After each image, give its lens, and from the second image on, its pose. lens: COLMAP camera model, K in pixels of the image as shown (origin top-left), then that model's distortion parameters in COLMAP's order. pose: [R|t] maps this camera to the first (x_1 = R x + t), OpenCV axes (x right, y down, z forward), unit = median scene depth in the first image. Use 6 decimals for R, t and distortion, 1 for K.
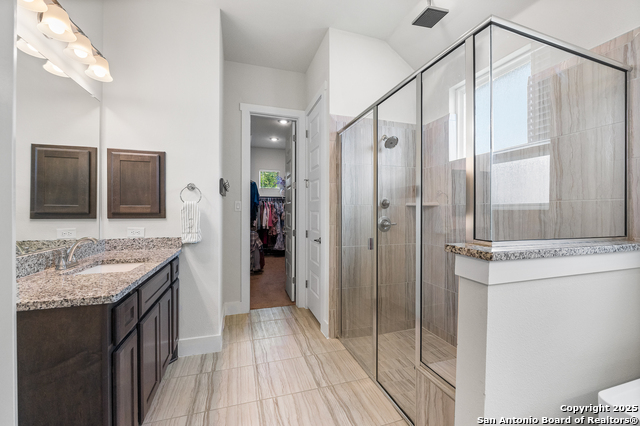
lens RADIAL K [[258.9, 0, 321.1], [0, 258.9, 212.2], [0, 0, 1]] dist [-0.004291, 0.000059]
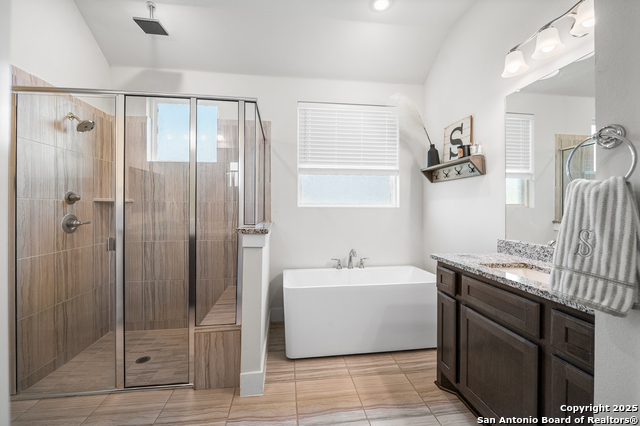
lens RADIAL K [[258.9, 0, 319.7], [0, 258.9, 210.6], [0, 0, 1]] dist [-0.004291, 0.000059]
pose [[0.183046, -0.012122, 0.983030, -0.399373], [0.002687, 0.999926, 0.011830, -0.001567], [-0.983101, 0.000476, 0.183065, 0.093007]]
